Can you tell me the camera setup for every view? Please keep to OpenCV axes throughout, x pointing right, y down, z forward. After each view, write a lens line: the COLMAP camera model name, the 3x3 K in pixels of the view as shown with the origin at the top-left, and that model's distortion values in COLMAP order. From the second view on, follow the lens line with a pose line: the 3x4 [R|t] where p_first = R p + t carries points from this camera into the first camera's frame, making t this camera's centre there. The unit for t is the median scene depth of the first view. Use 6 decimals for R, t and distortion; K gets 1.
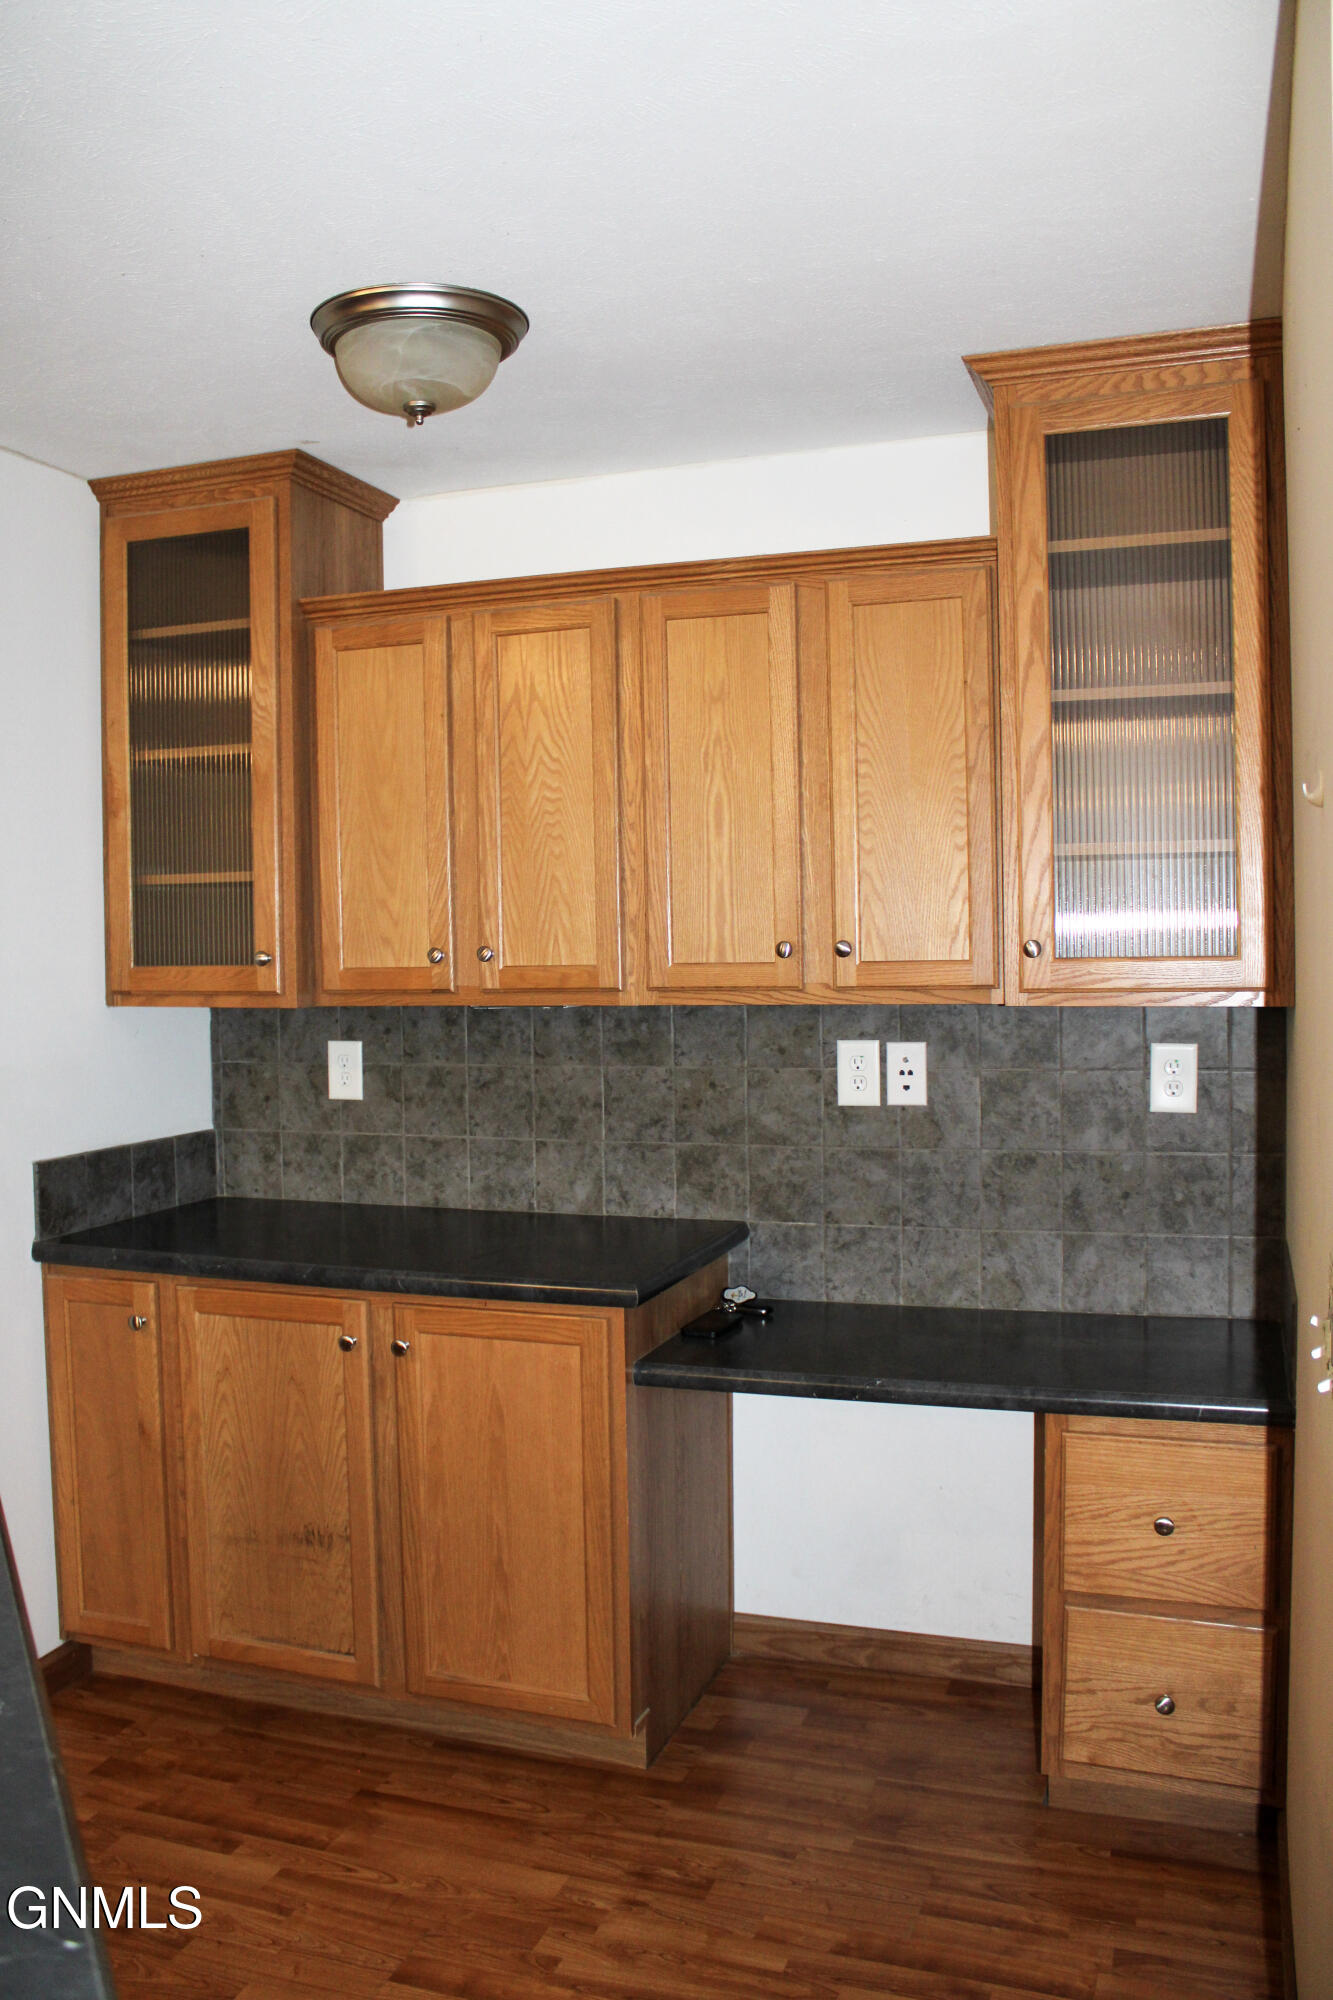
lens RADIAL K [[1678.9, 0, 650.5], [0, 1678.9, 1004.6], [0, 0, 1]] dist [-0.160325, 0.142542]
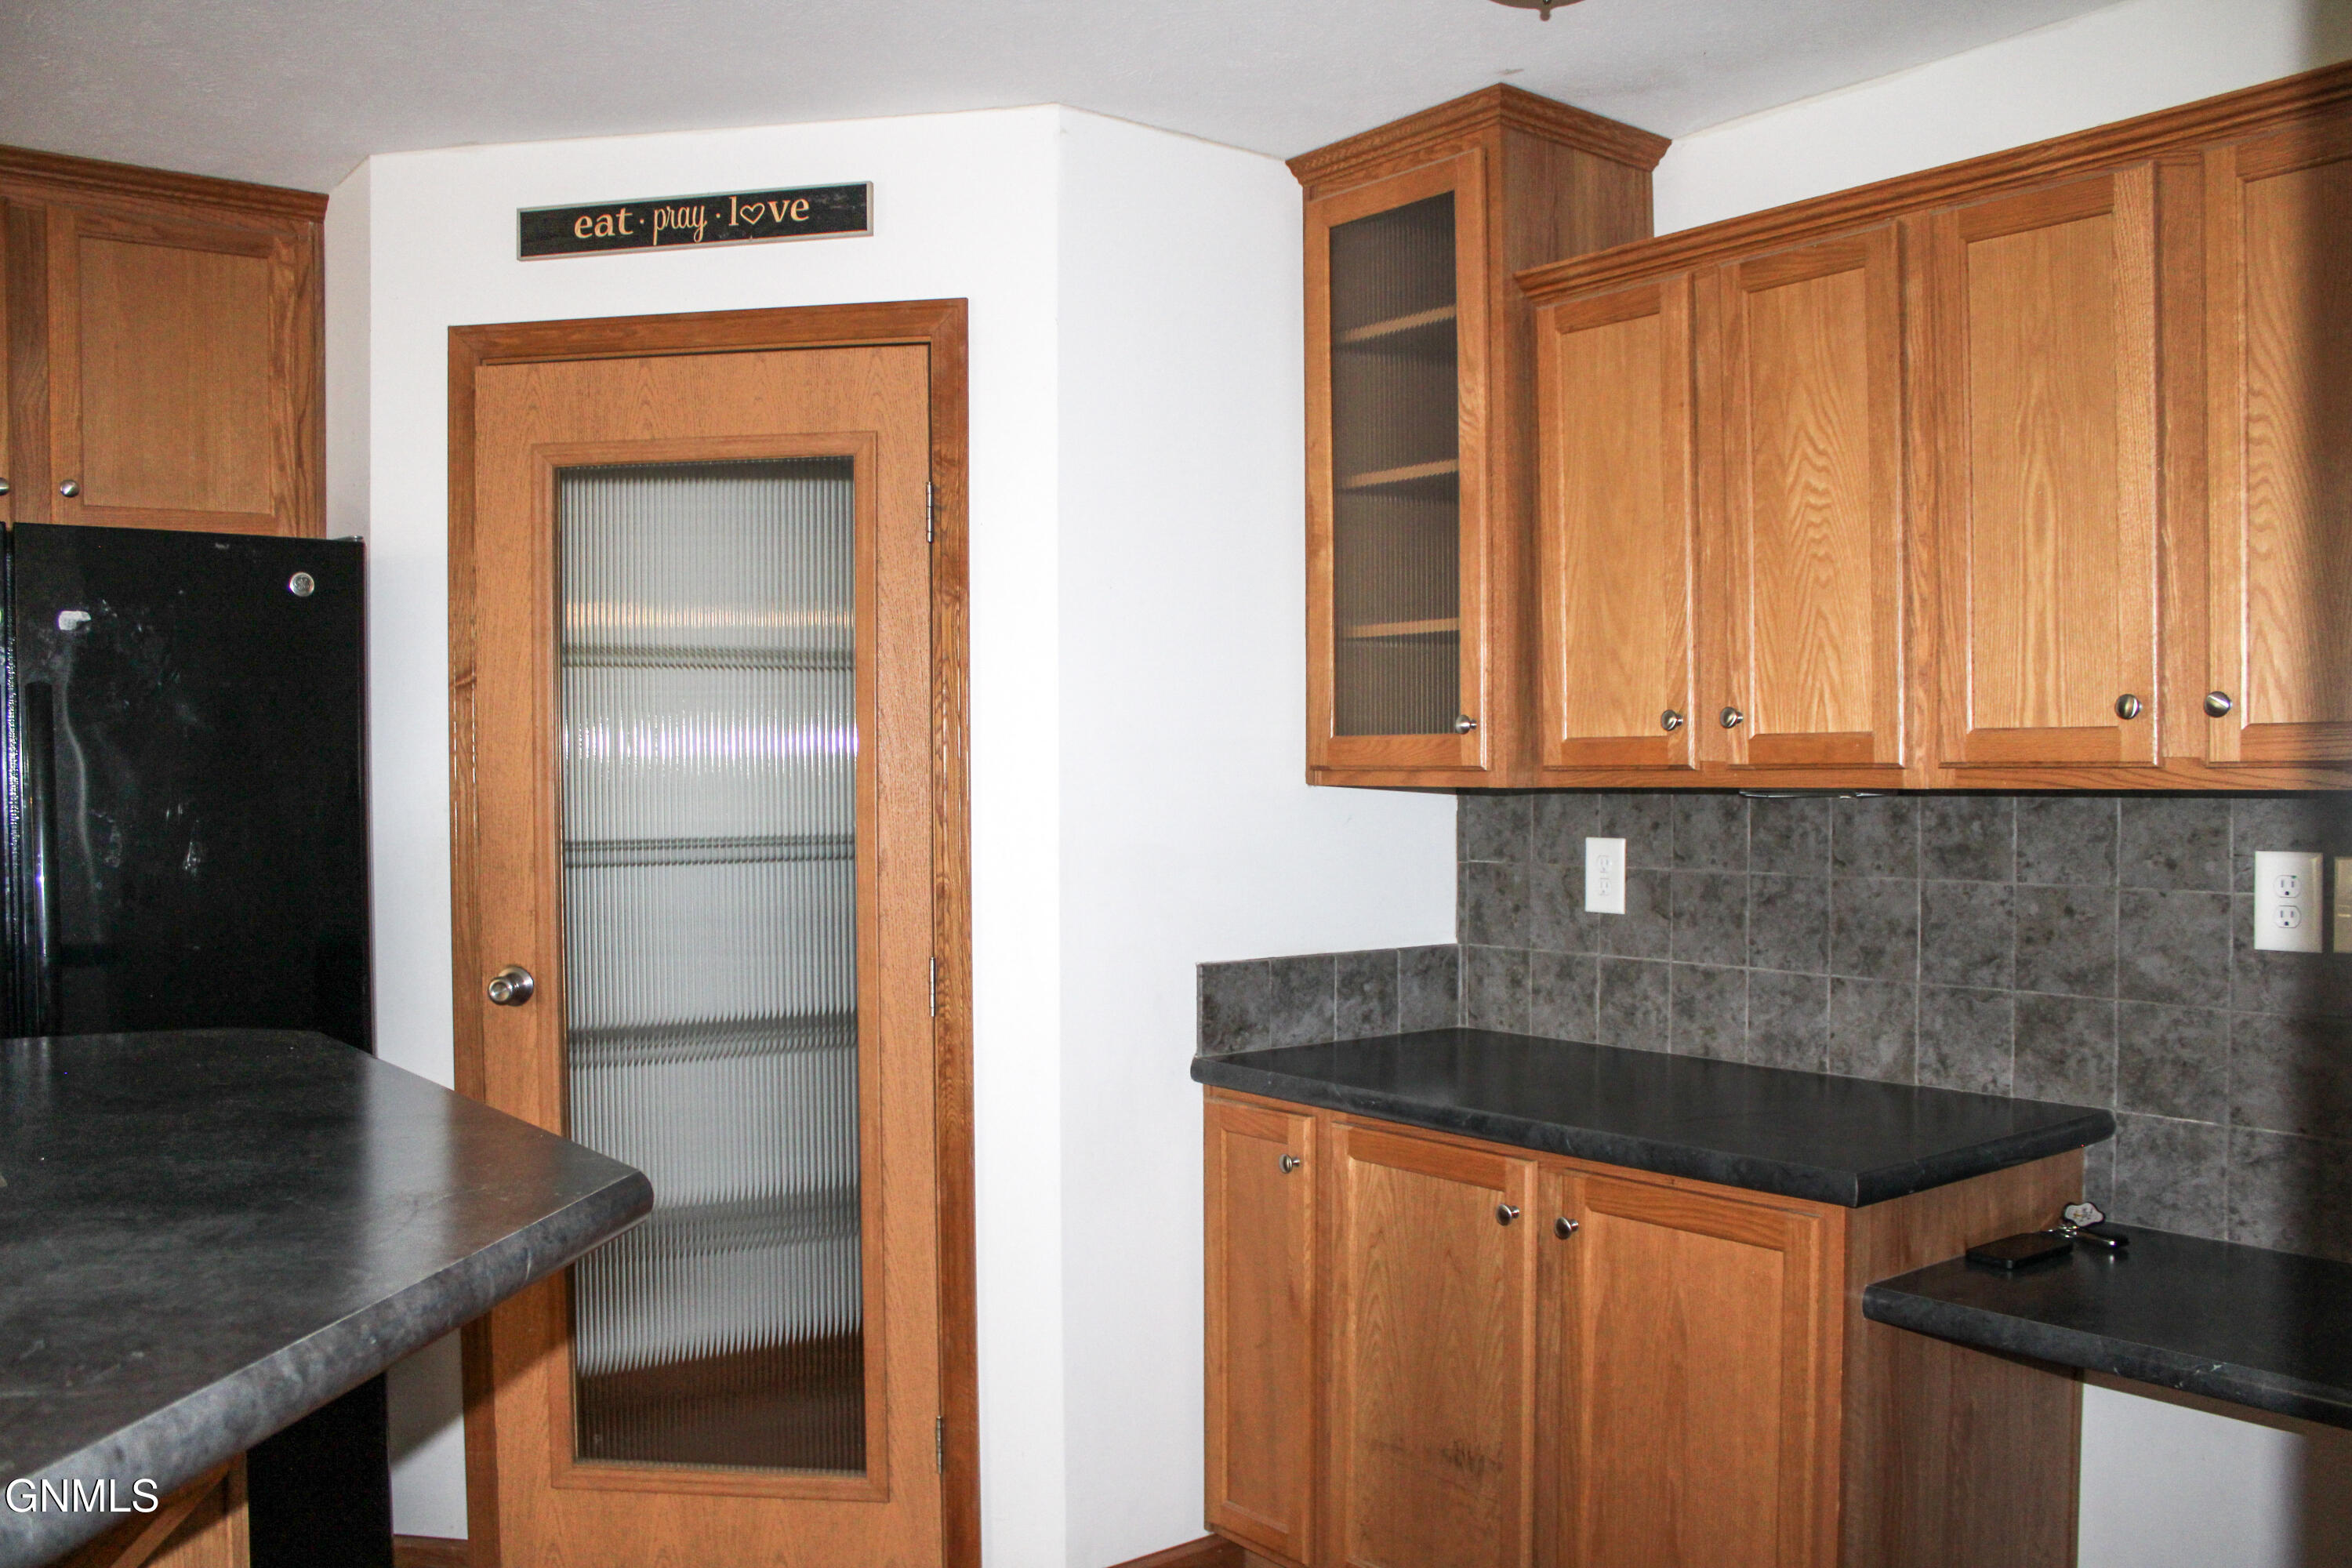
lens RADIAL K [[1974.4, 0, 1164.8], [0, 1974.4, 818.3], [0, 0, 1]] dist [-0.160325, 0.142542]
pose [[0.843129, 0.024360, -0.537159, 0.154327], [-0.030412, 0.999535, -0.002407, 0.023855], [0.536851, 0.018366, 0.843477, 0.130363]]
